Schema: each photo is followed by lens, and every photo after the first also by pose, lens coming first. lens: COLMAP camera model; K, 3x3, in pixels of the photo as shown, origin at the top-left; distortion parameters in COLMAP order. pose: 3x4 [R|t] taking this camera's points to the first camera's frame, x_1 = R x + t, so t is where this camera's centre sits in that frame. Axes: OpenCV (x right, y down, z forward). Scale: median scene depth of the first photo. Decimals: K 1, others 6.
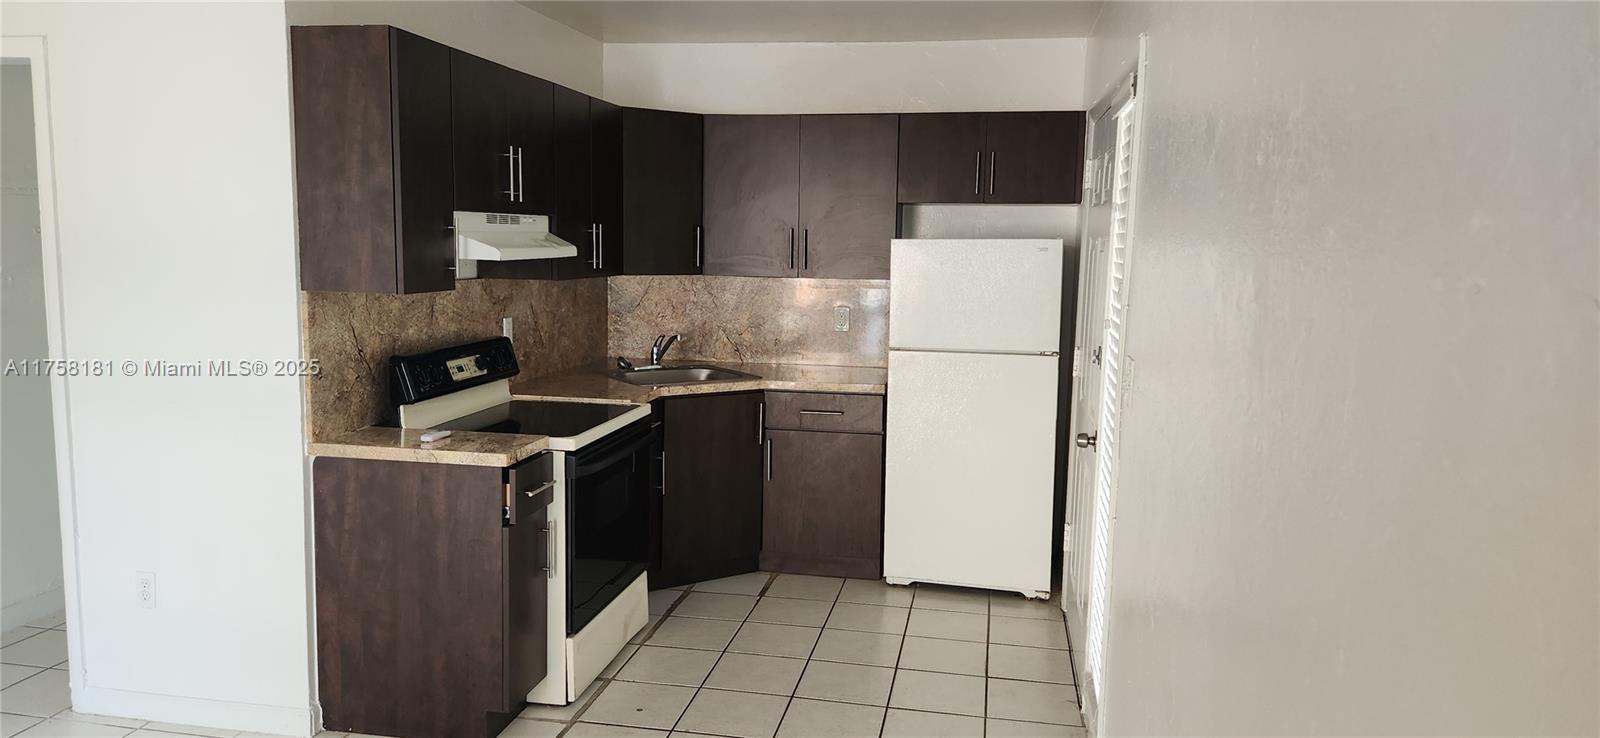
lens RADIAL K [[1038.4, 0, 801.9], [0, 1038.4, 350.5], [0, 0, 1]] dist [0.041990, -0.001014]
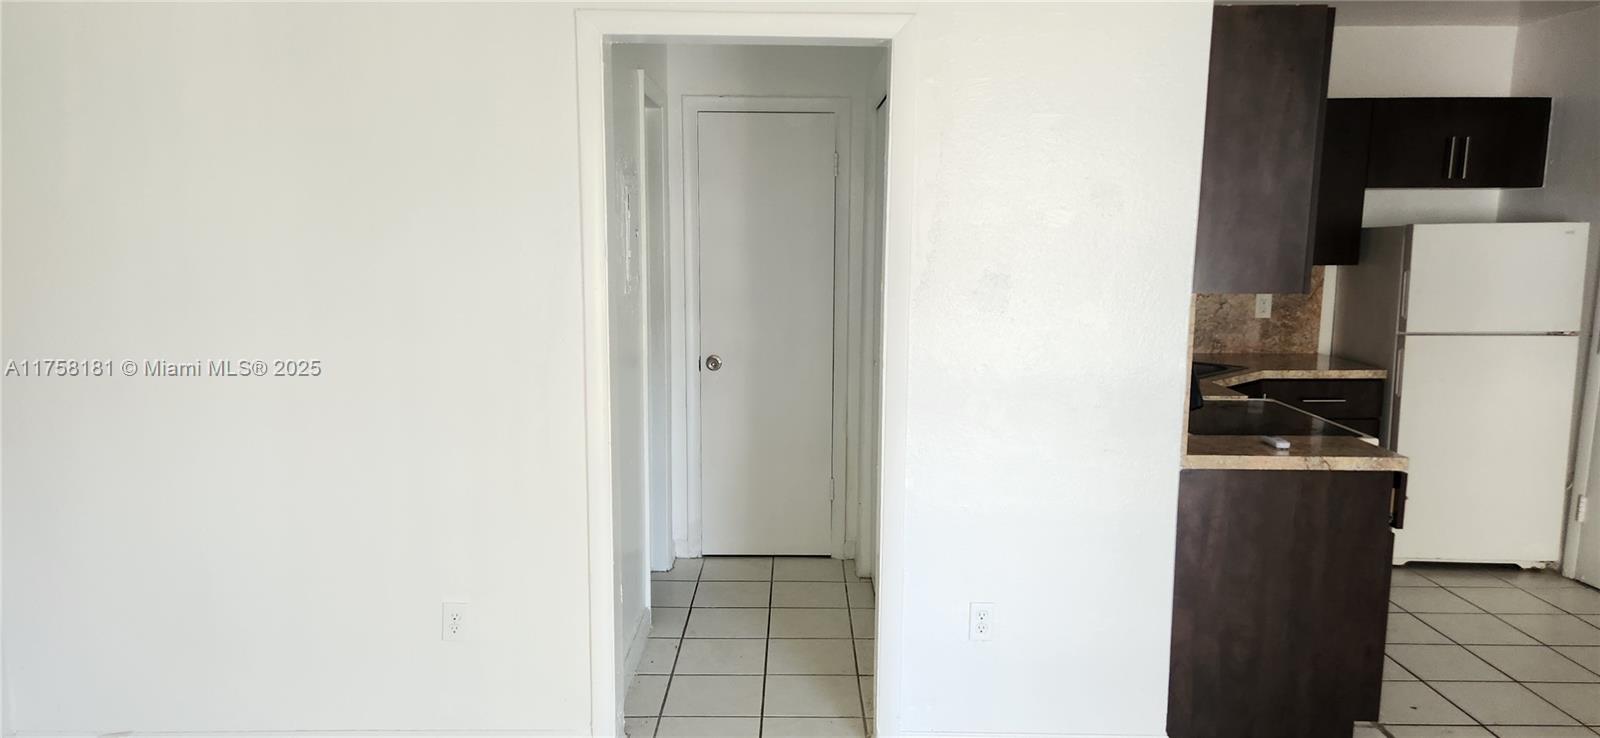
lens RADIAL K [[1012.8, 0, 800.0], [0, 1012.8, 369.0], [0, 0, 1]] dist [0.069544, -0.000840]
pose [[0.981620, -0.039806, 0.186647, -0.947595], [0.033876, 0.998818, 0.034856, -0.032145], [-0.187814, -0.027892, 0.981808, 0.159305]]
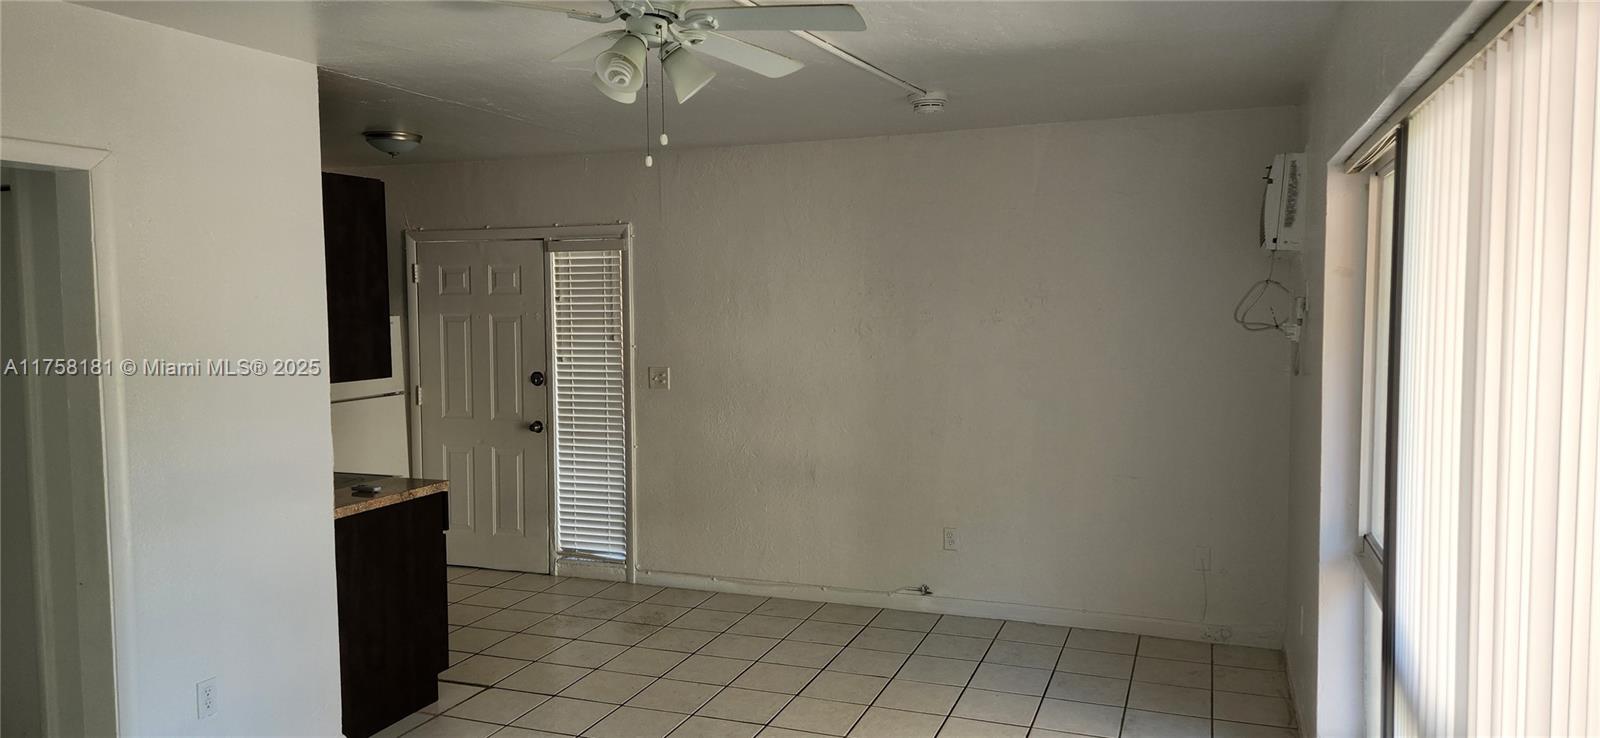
lens RADIAL K [[1038.4, 0, 801.9], [0, 1038.4, 350.5], [0, 0, 1]] dist [0.041990, -0.001014]
pose [[0.182016, -0.072653, 0.980608, -1.474394], [0.118625, 0.991605, 0.051450, -0.087288], [-0.976114, 0.106960, 0.189107, 0.209977]]
